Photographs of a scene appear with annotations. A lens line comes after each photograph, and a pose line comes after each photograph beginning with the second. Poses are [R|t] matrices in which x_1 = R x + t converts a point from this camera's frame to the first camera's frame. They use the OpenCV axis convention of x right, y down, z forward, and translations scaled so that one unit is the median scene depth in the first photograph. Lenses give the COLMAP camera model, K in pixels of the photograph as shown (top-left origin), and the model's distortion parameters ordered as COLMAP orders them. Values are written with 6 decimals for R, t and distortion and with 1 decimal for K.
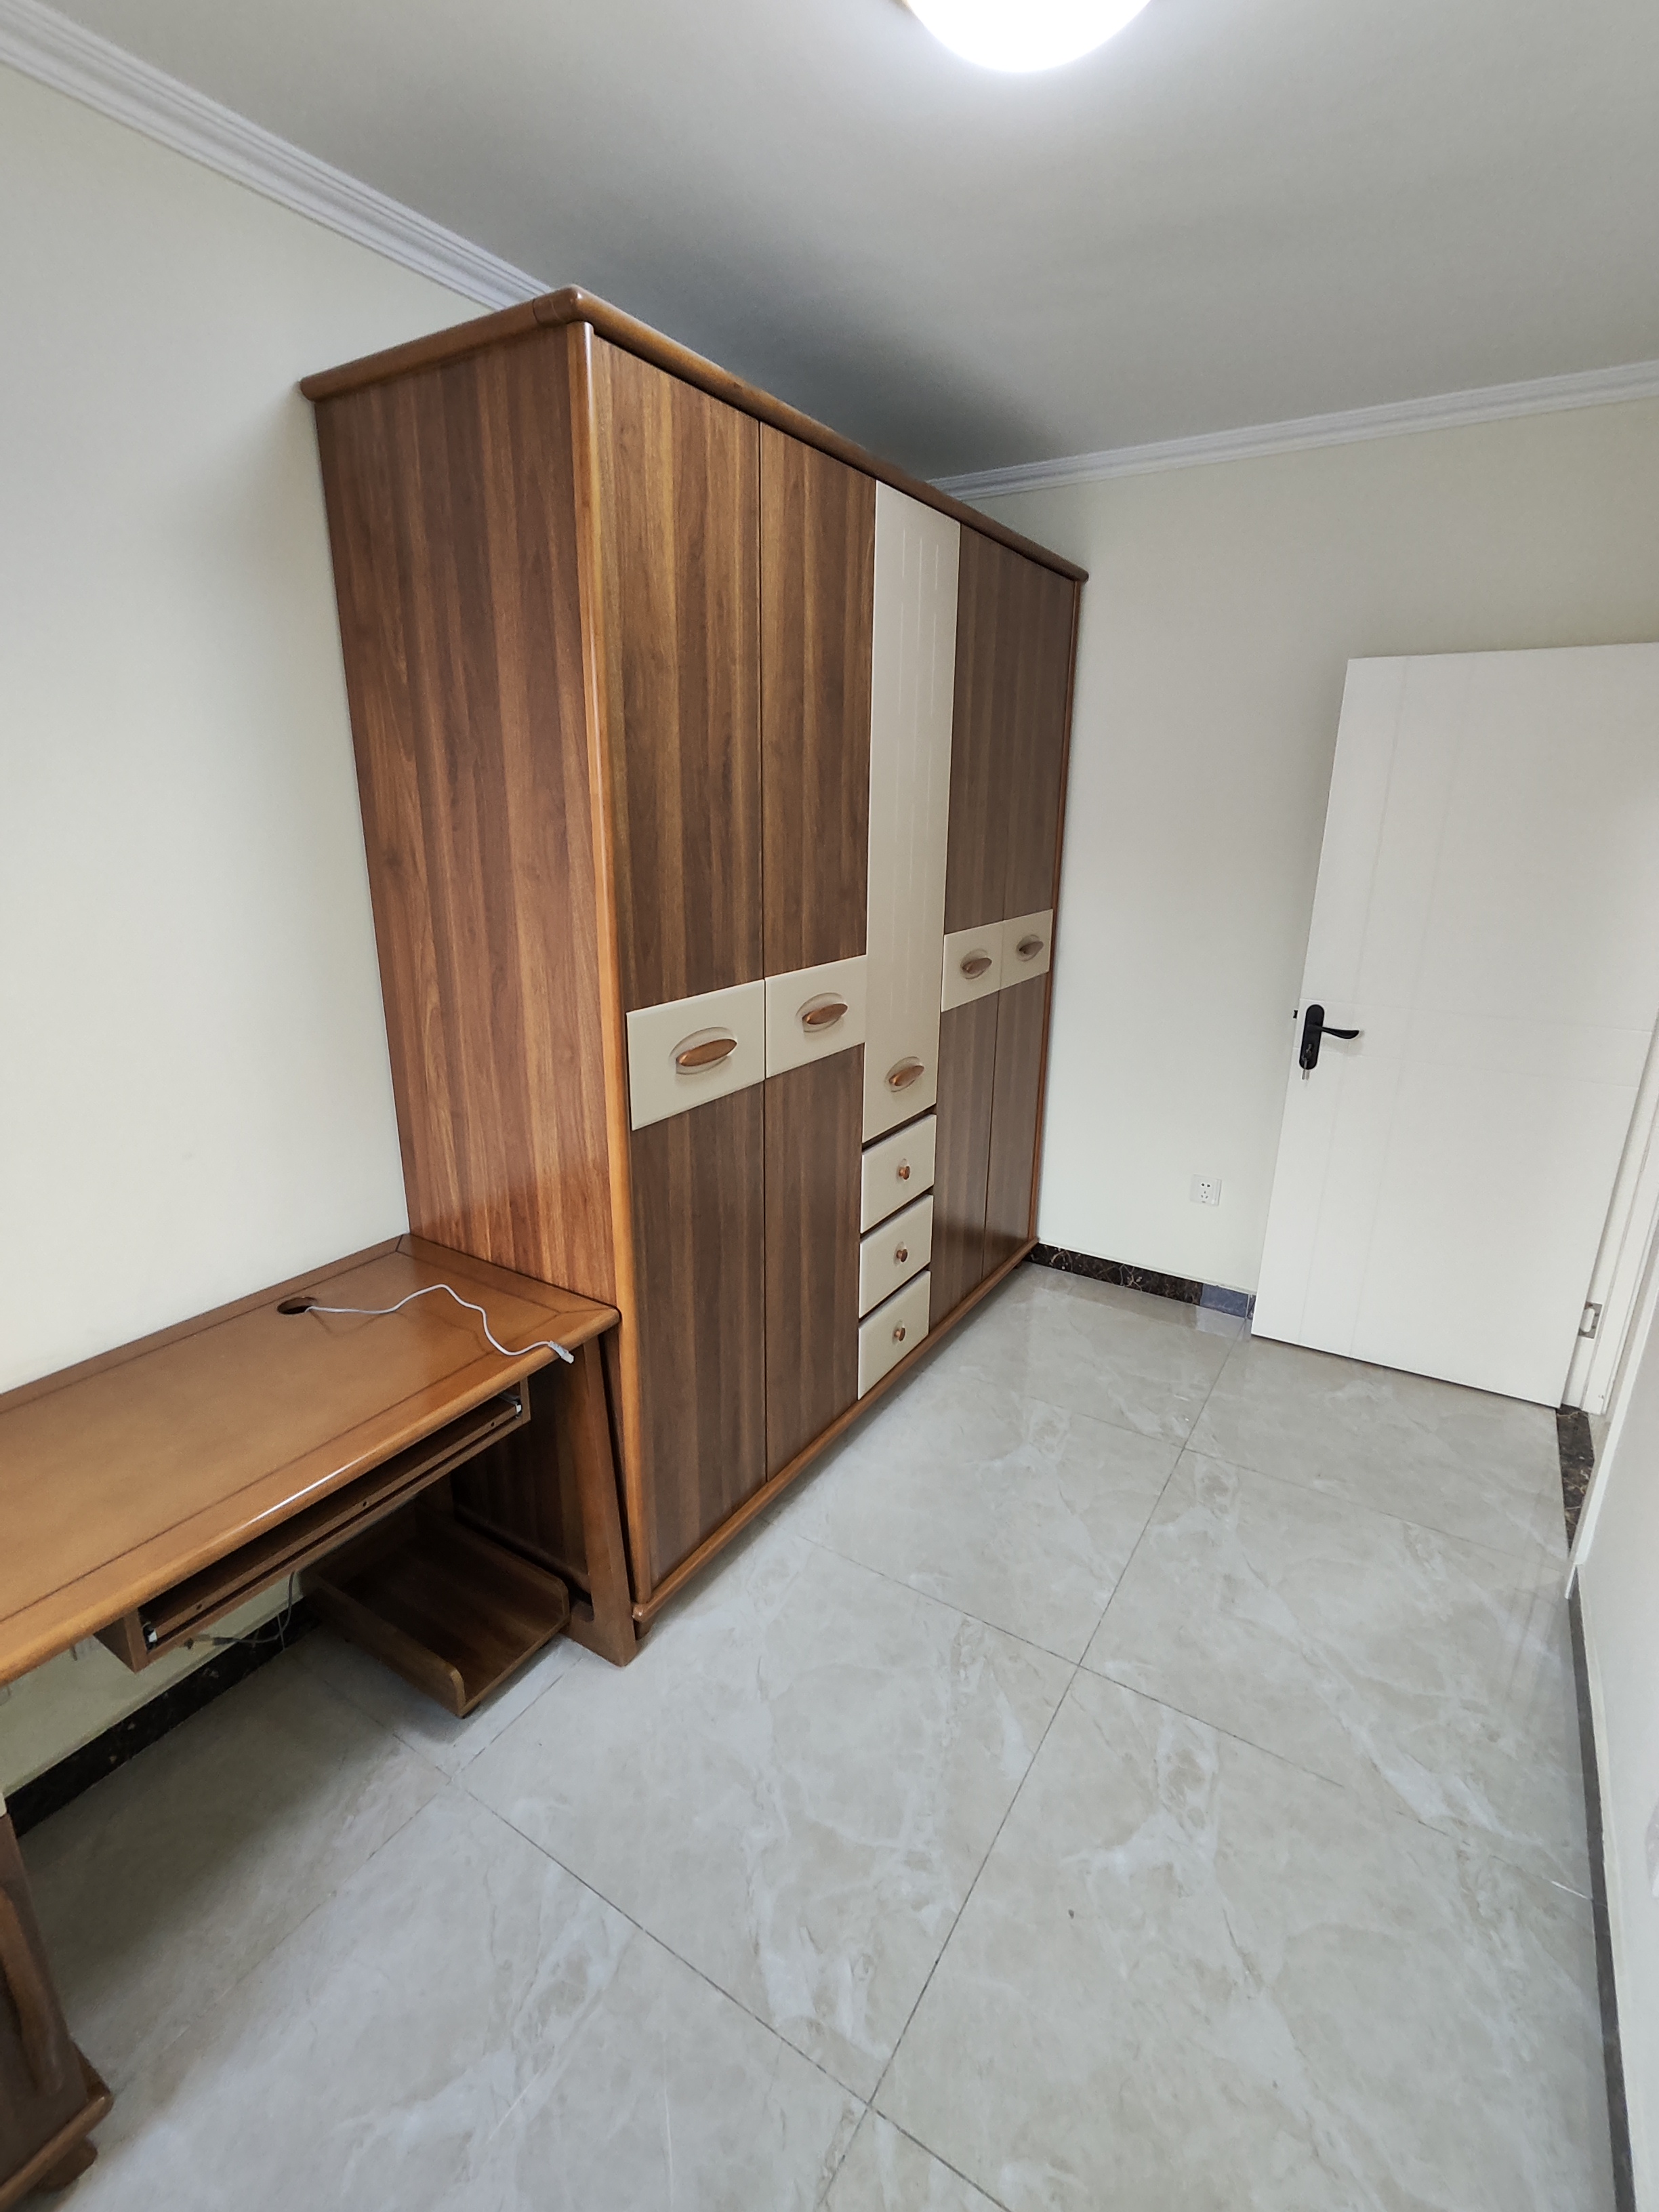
lens RADIAL K [[1007.4, 0, 825.5], [0, 1007.4, 1093.9], [0, 0, 1]] dist [-0.004391, -0.000229]
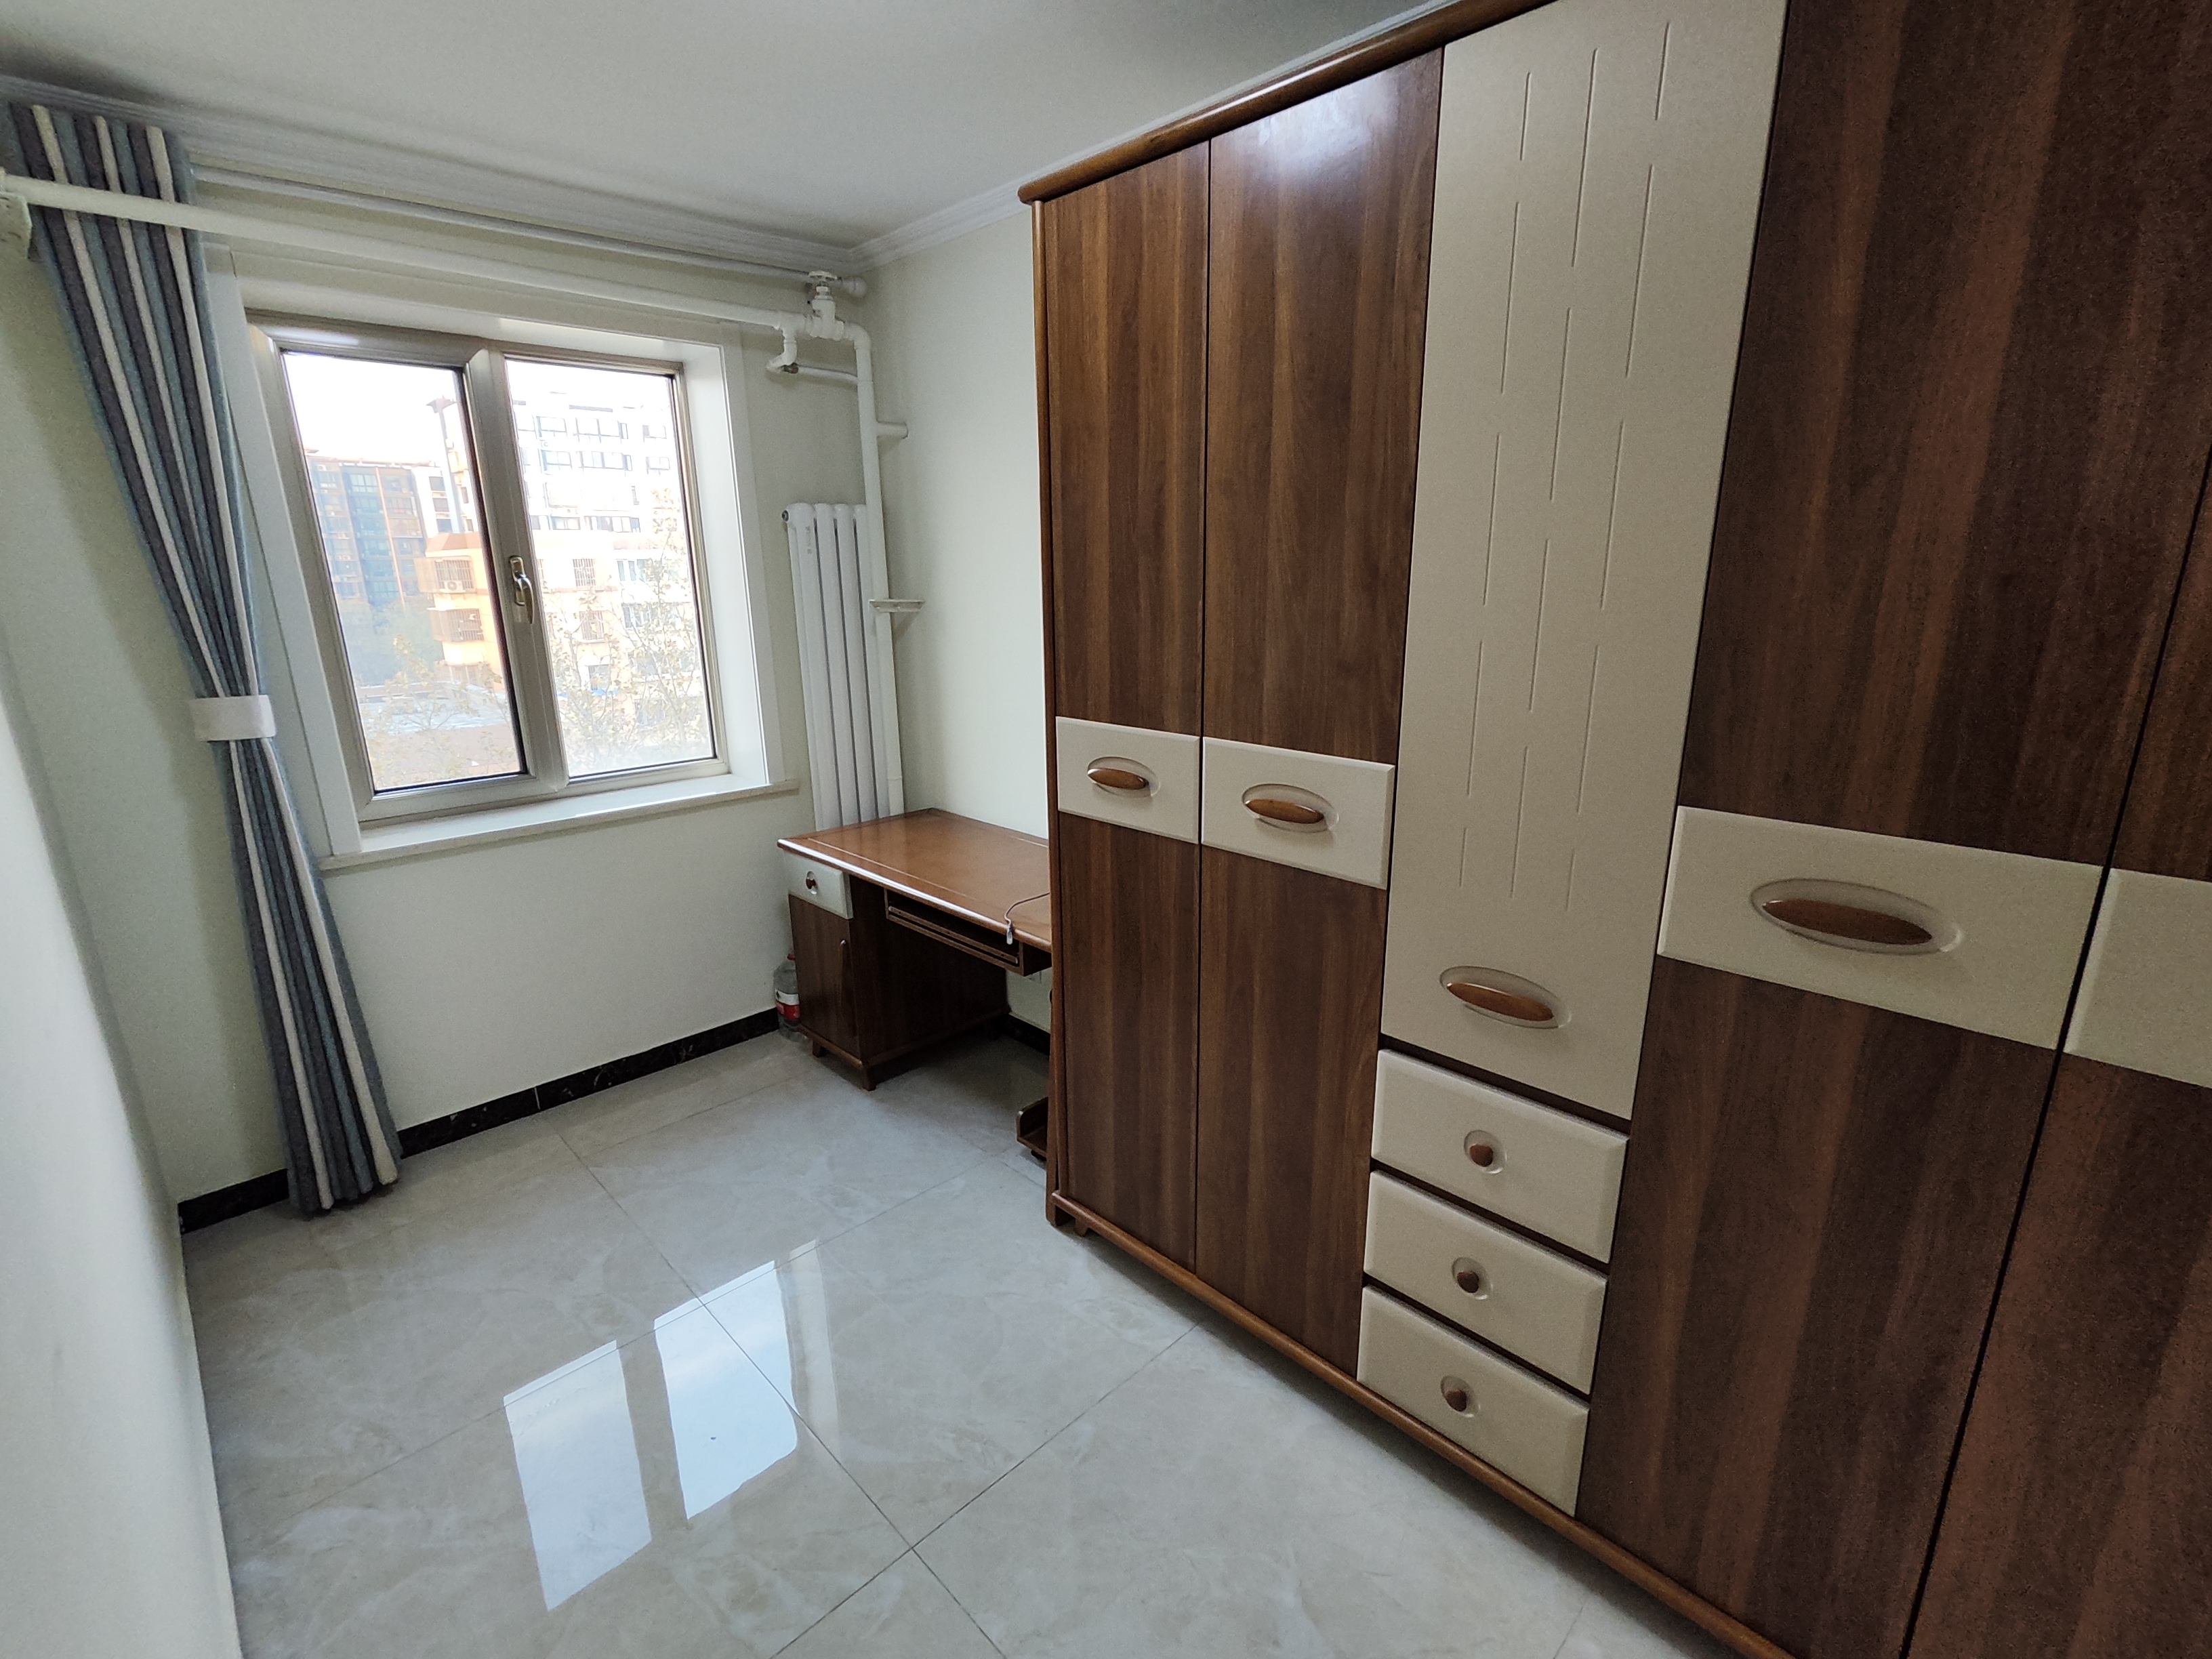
lens RADIAL K [[1007.4, 0, 1121.9], [0, 1007.4, 838.8], [0, 0, 1]] dist [-0.004391, -0.000229]
pose [[-0.222005, 0.250746, -0.942253, 0.906036], [-0.268007, 0.913454, 0.306227, -0.310792], [0.937489, 0.320514, -0.135590, 1.149526]]
